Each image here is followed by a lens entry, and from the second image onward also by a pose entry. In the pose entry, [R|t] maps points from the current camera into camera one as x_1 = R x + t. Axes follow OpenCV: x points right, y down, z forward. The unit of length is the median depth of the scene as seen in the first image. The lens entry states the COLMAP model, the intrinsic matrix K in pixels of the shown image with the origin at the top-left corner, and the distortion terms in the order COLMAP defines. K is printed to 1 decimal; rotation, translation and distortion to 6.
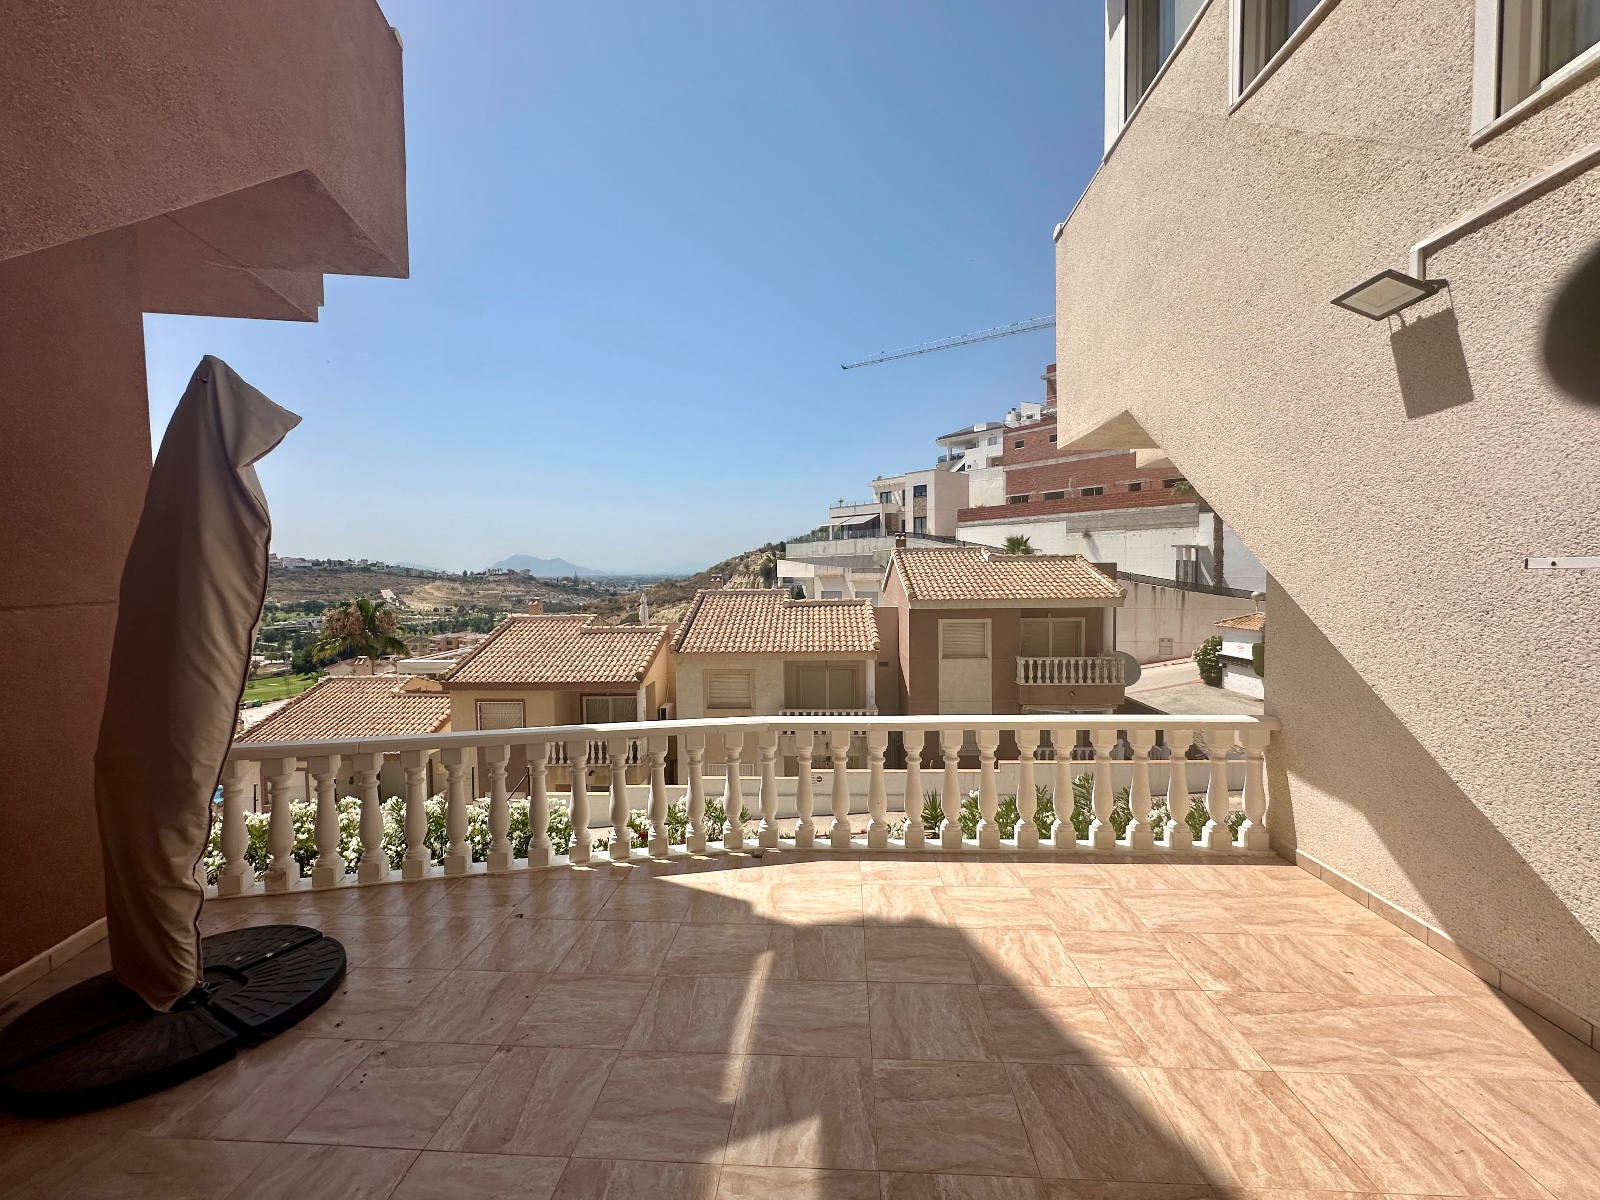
lens RADIAL K [[662.1, 0, 796.7], [0, 662.1, 603.5], [0, 0, 1]] dist [-0.005898, 0.000094]
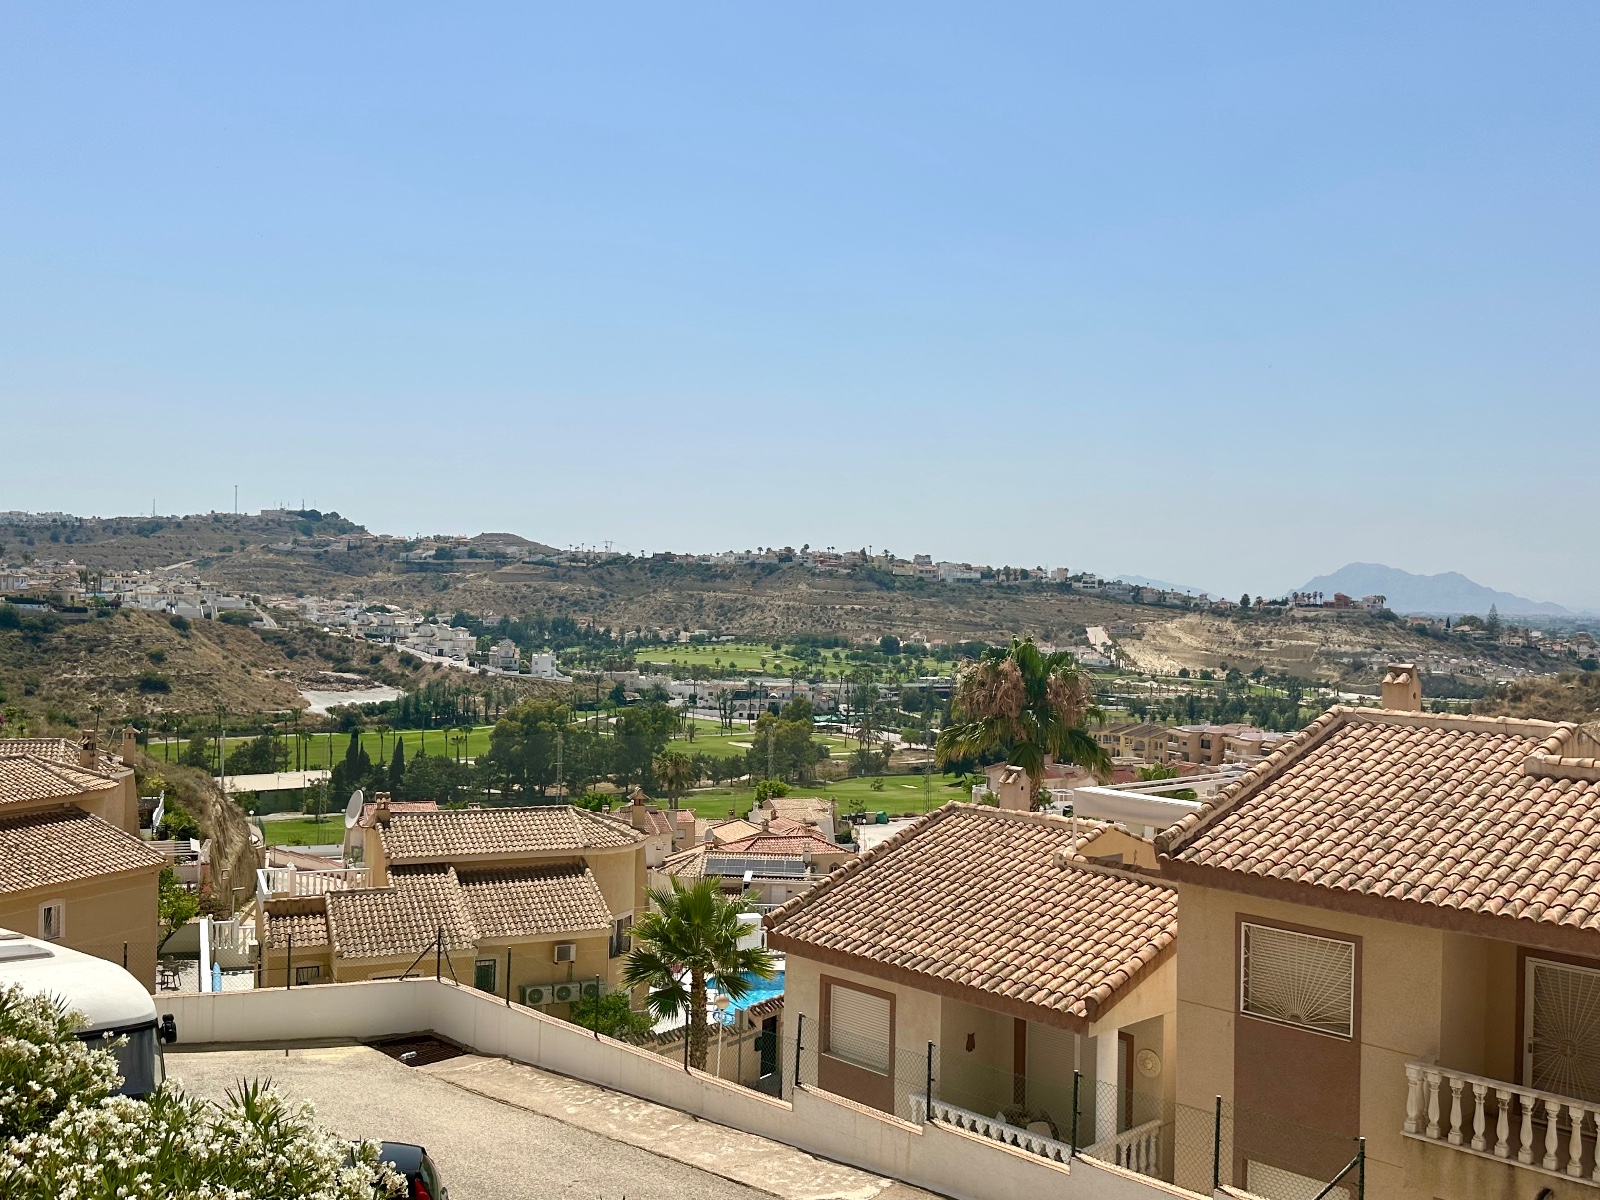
lens RADIAL K [[1470.4, 0, 792.3], [0, 1470.4, 599.4], [0, 0, 1]] dist [0.184839, -0.369717]
pose [[0.724677, 0.029805, -0.688444, -0.062968], [-0.063772, 0.997677, -0.023935, -0.003938], [0.686132, 0.061249, 0.724894, 0.146037]]
